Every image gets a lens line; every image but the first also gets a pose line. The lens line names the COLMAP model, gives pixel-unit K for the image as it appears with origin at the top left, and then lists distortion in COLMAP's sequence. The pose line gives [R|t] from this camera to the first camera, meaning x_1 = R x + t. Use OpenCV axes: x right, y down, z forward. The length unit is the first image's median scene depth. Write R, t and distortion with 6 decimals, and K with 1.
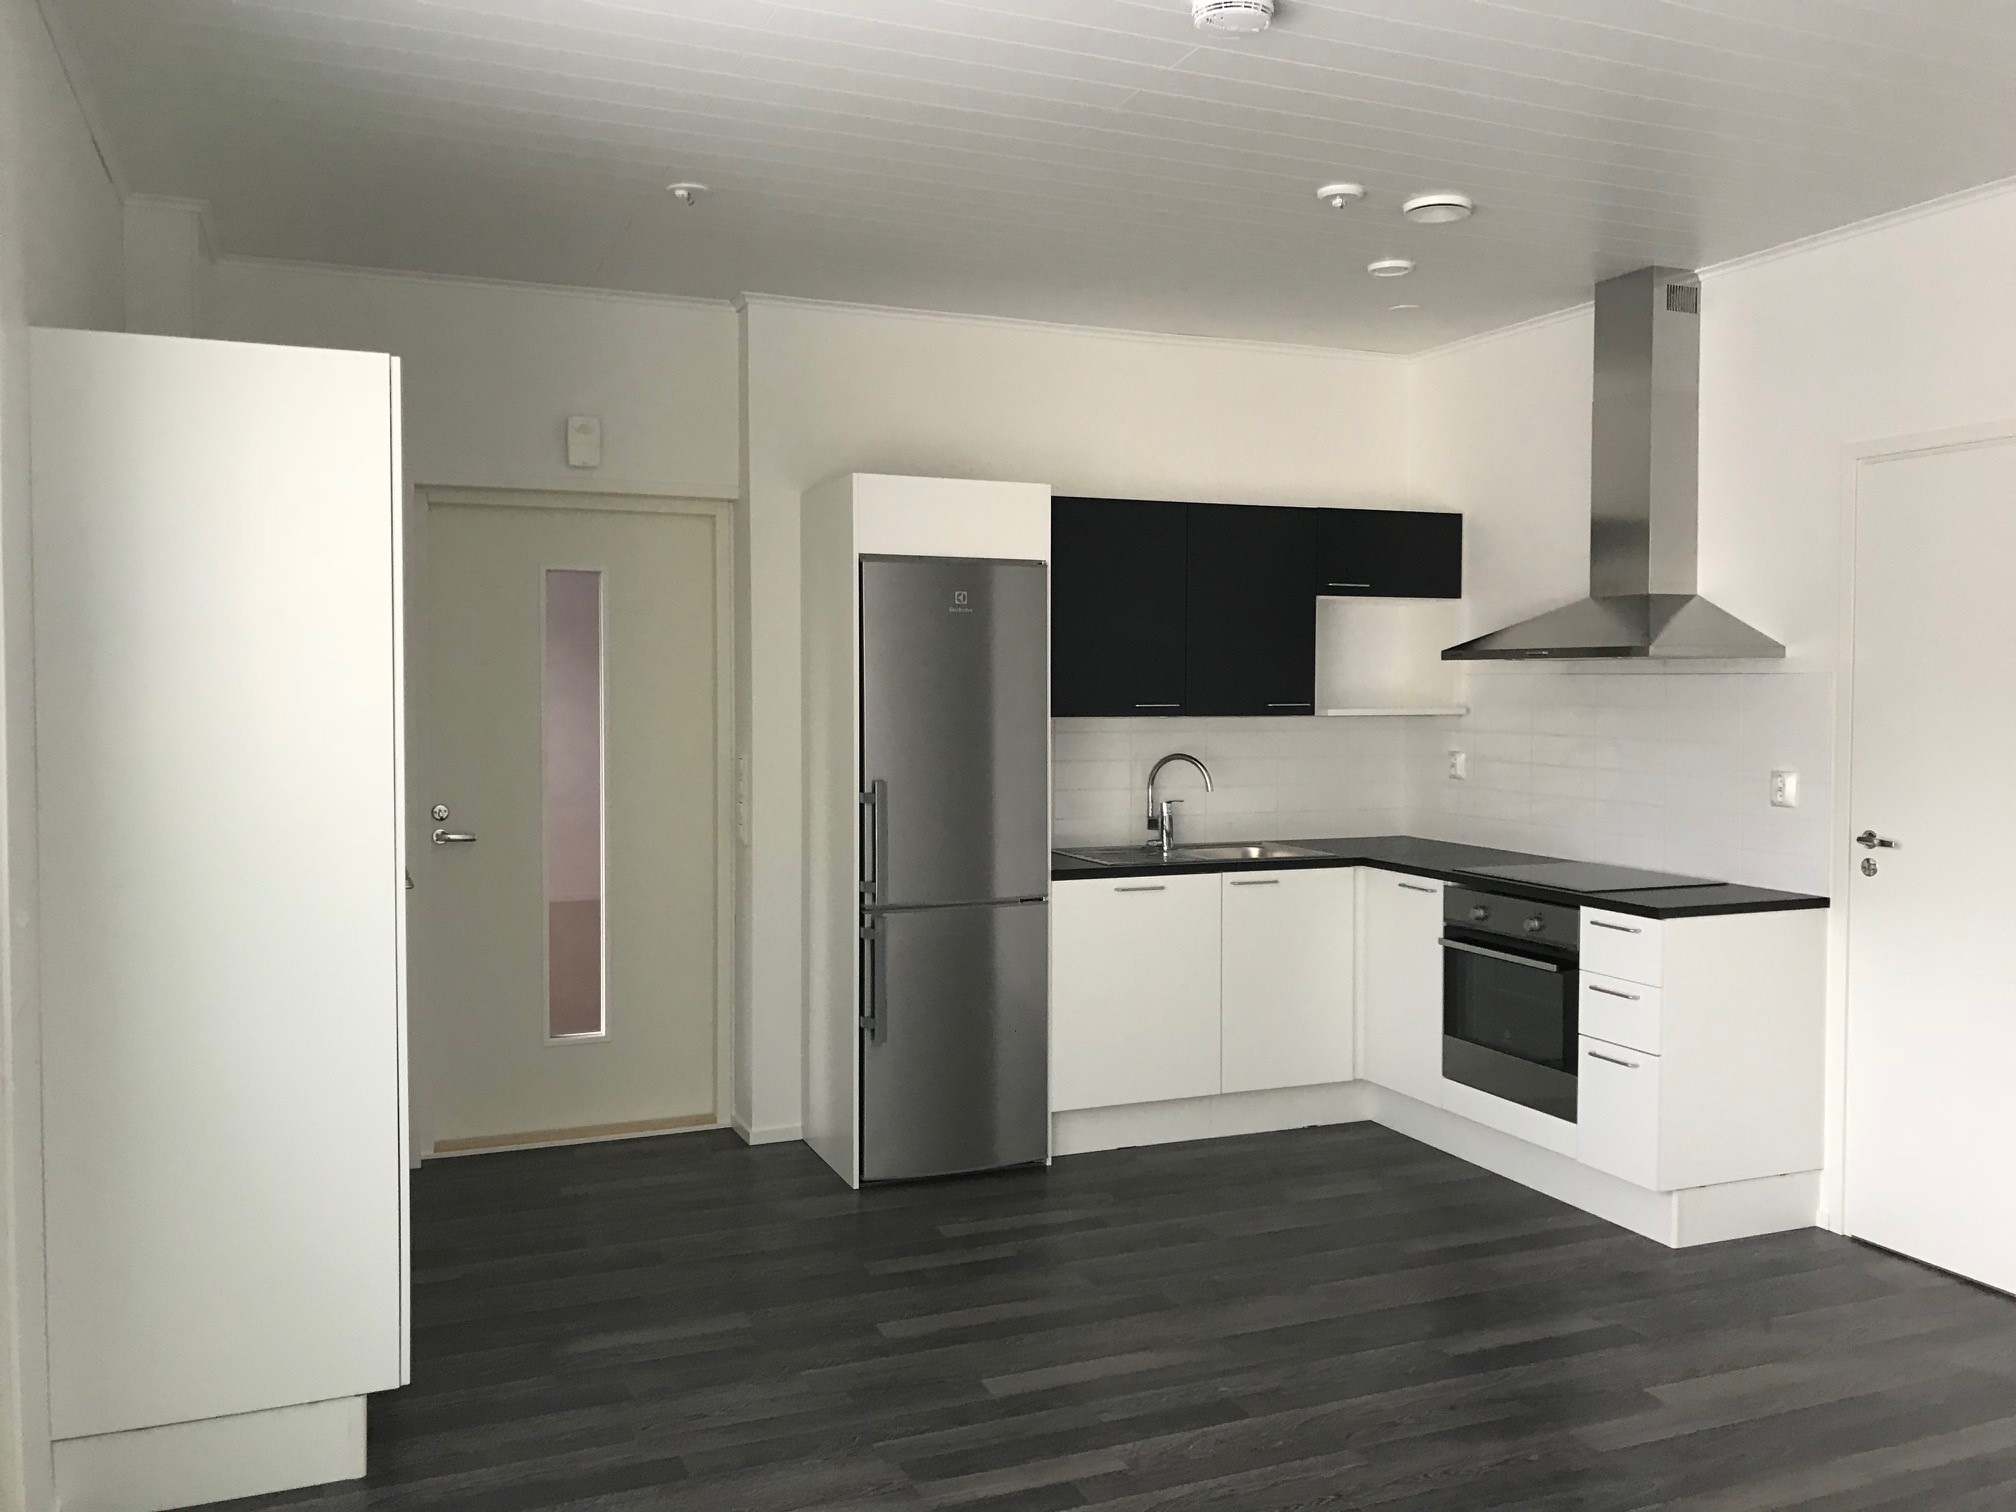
lens RADIAL K [[1655.7, 0, 1010.1], [0, 1655.7, 744.7], [0, 0, 1]] dist [0.068383, -0.098790]
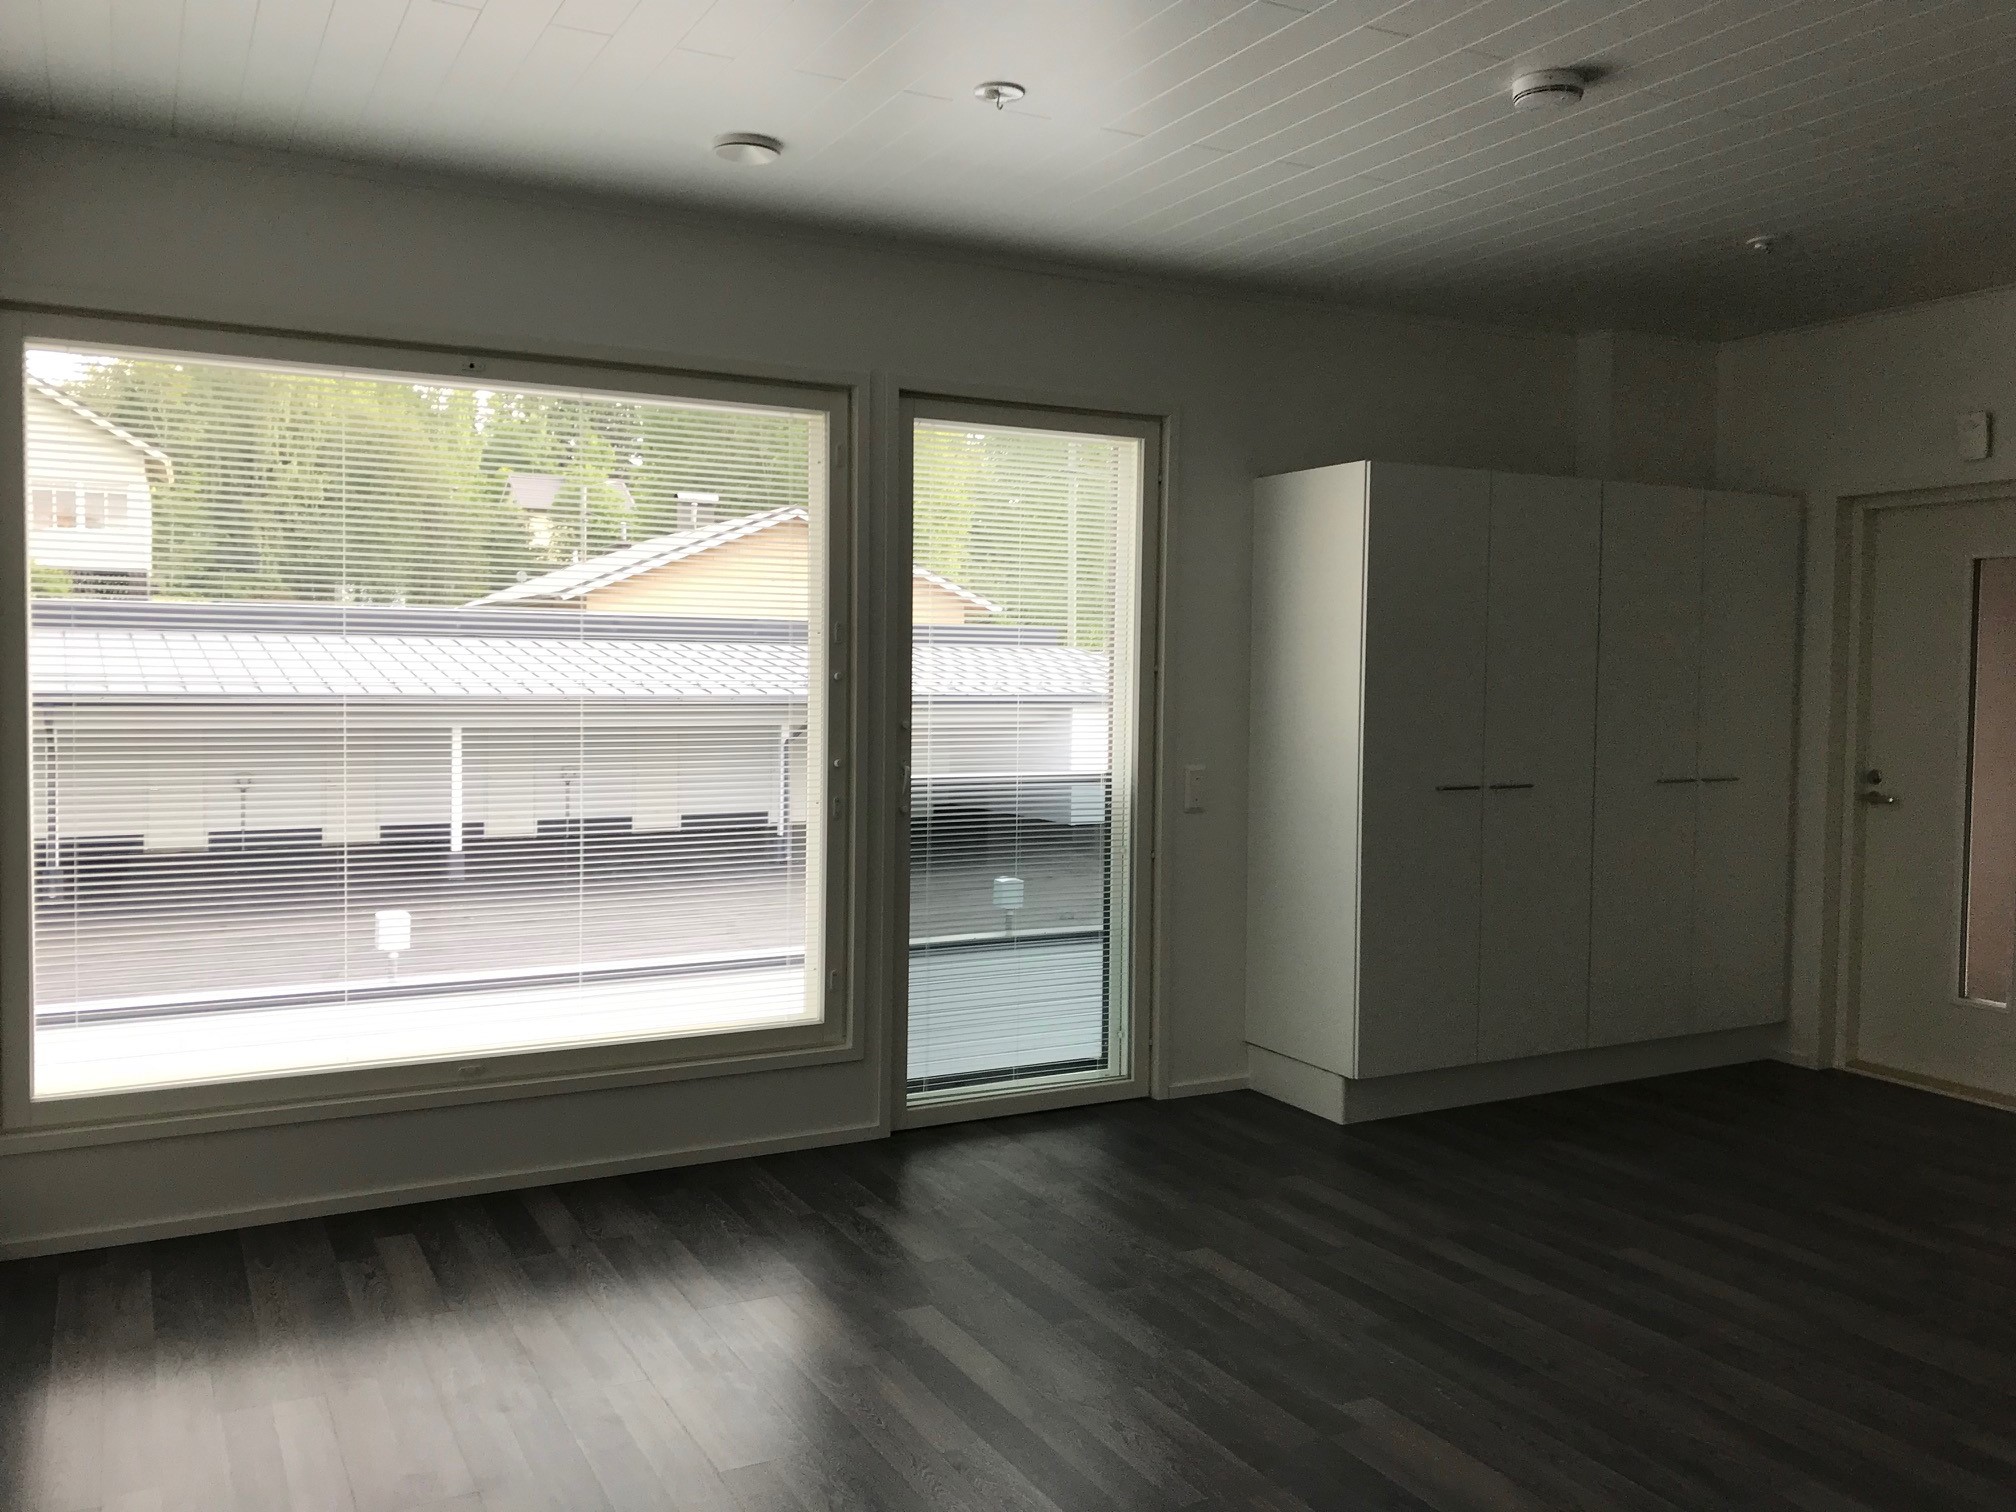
lens RADIAL K [[1655.7, 0, 1010.1], [0, 1655.7, 744.7], [0, 0, 1]] dist [0.068383, -0.098790]
pose [[0.089481, 0.050192, -0.994723, 1.198248], [-0.048472, 0.997765, 0.045985, -0.008627], [0.994808, 0.044102, 0.091714, 0.474540]]
